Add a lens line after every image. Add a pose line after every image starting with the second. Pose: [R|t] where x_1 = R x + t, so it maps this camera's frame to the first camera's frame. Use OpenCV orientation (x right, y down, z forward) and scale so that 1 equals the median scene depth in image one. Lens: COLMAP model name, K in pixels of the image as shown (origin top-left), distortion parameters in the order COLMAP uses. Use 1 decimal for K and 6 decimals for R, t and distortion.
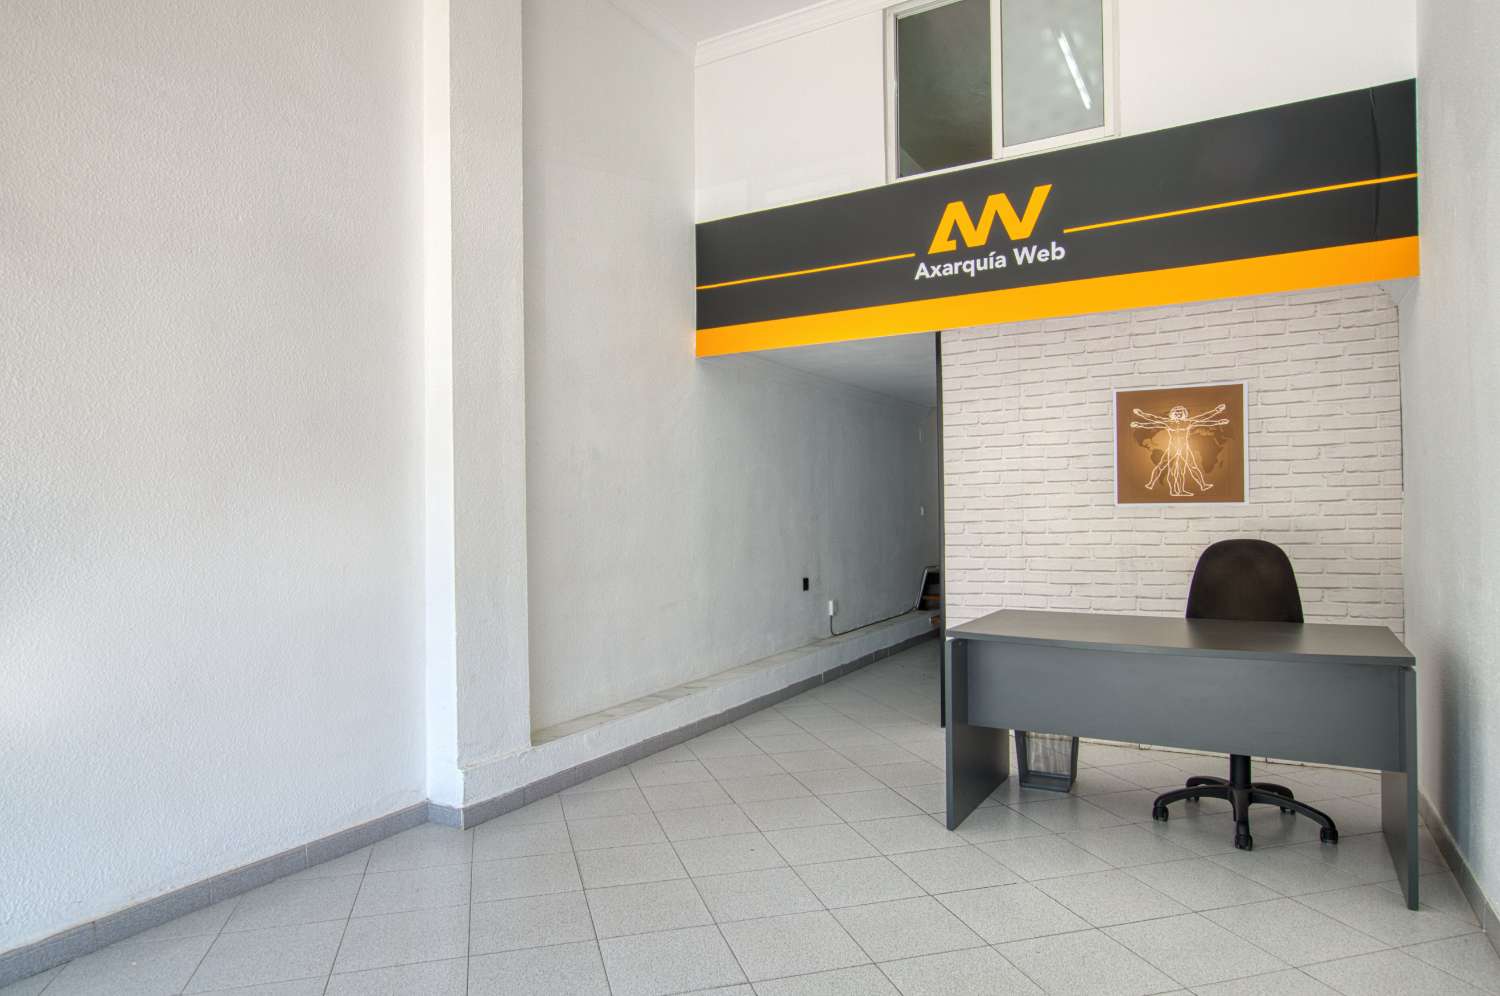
lens RADIAL K [[903.7, 0, 745.3], [0, 903.7, 496.8], [0, 0, 1]] dist [-0.001591, 0.004241]
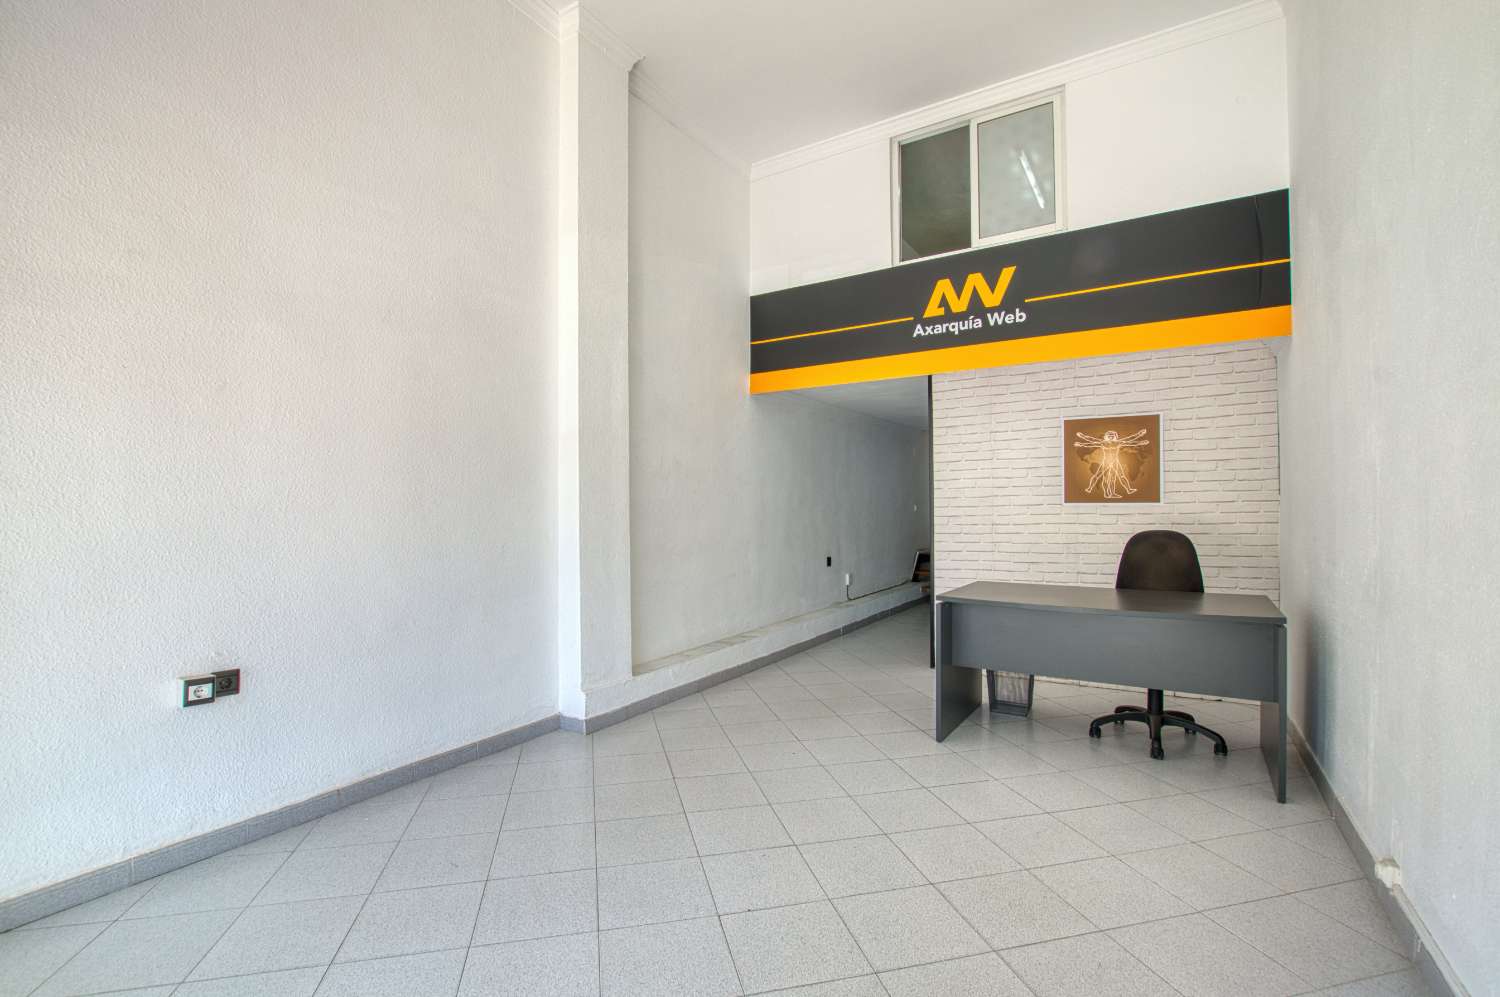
lens RADIAL K [[676.6, 0, 750.0], [0, 676.6, 498.5], [0, 0, 1]] dist [-0.018222, 0.000472]
pose [[0.999068, 0.004787, -0.042887, -0.012496], [-0.004648, 0.999984, 0.003328, -0.000546], [0.042902, -0.003125, 0.999074, -0.021480]]
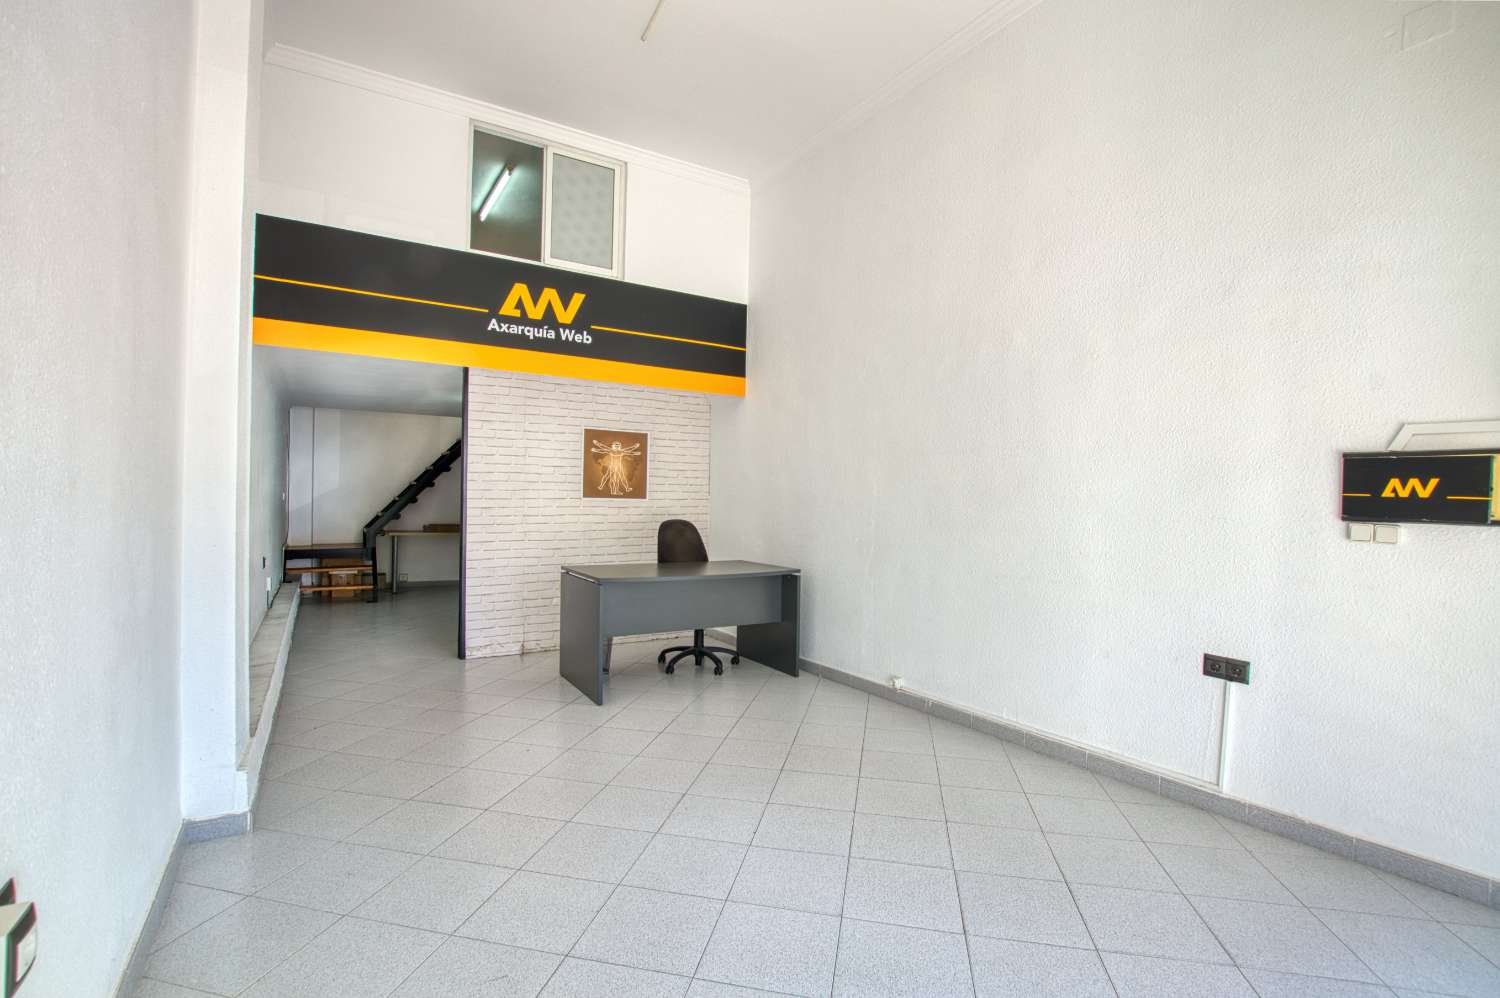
lens RADIAL K [[674.4, 0, 733.4], [0, 674.4, 500.5], [0, 0, 1]] dist [-0.017490, 0.000177]
pose [[0.487512, 0.019343, 0.872902, -0.541979], [-0.034536, 0.999399, -0.002858, 0.007175], [-0.872433, -0.028754, 0.487887, 0.188884]]
